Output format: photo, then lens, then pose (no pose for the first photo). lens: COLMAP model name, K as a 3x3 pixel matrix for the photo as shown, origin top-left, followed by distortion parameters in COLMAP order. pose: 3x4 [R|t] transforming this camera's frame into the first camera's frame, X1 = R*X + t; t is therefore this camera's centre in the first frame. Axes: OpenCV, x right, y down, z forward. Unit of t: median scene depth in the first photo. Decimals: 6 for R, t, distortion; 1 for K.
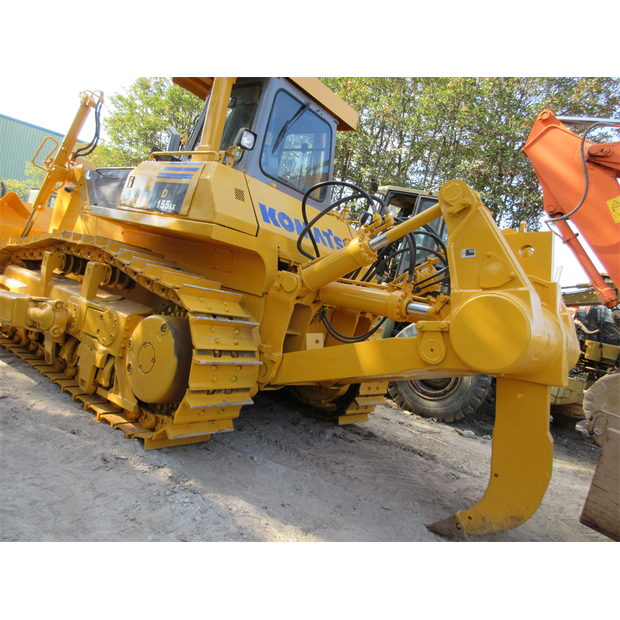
lens RADIAL K [[460.1, 0, 311.1], [0, 460.1, 307.9], [0, 0, 1]] dist [0.007168, -0.002204]
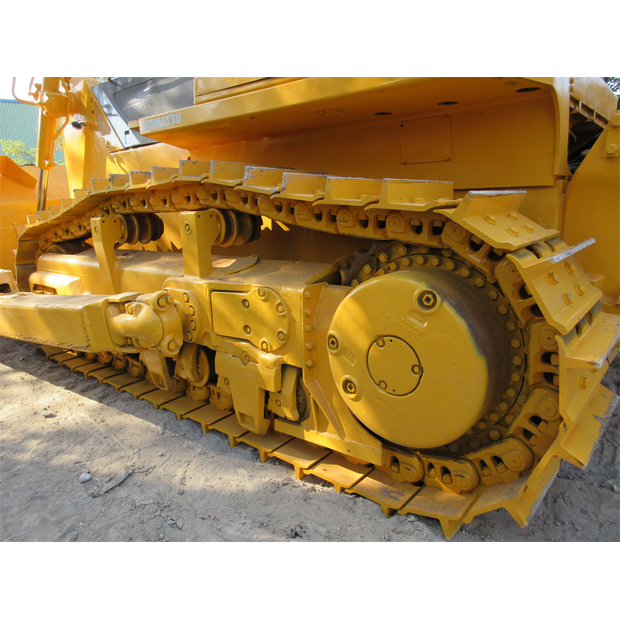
lens RADIAL K [[460.1, 0, 311.1], [0, 460.1, 307.9], [0, 0, 1]] dist [0.007168, -0.002204]
pose [[0.965449, -0.251036, -0.069930, -0.326528], [0.259689, 0.949152, 0.177967, -0.049338], [0.021698, -0.189978, 0.981549, 0.441173]]
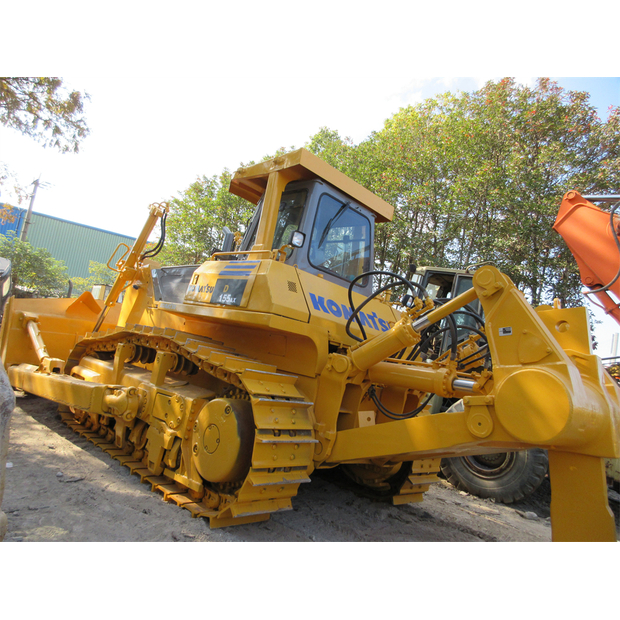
lens RADIAL K [[460.3, 0, 314.1], [0, 460.3, 307.4], [0, 0, 1]] dist [0.000062, -0.003694]
pose [[0.995603, -0.046460, -0.081340, -0.011713], [0.031836, 0.984471, -0.172635, -0.000932], [0.088098, 0.169287, 0.981622, -0.079476]]
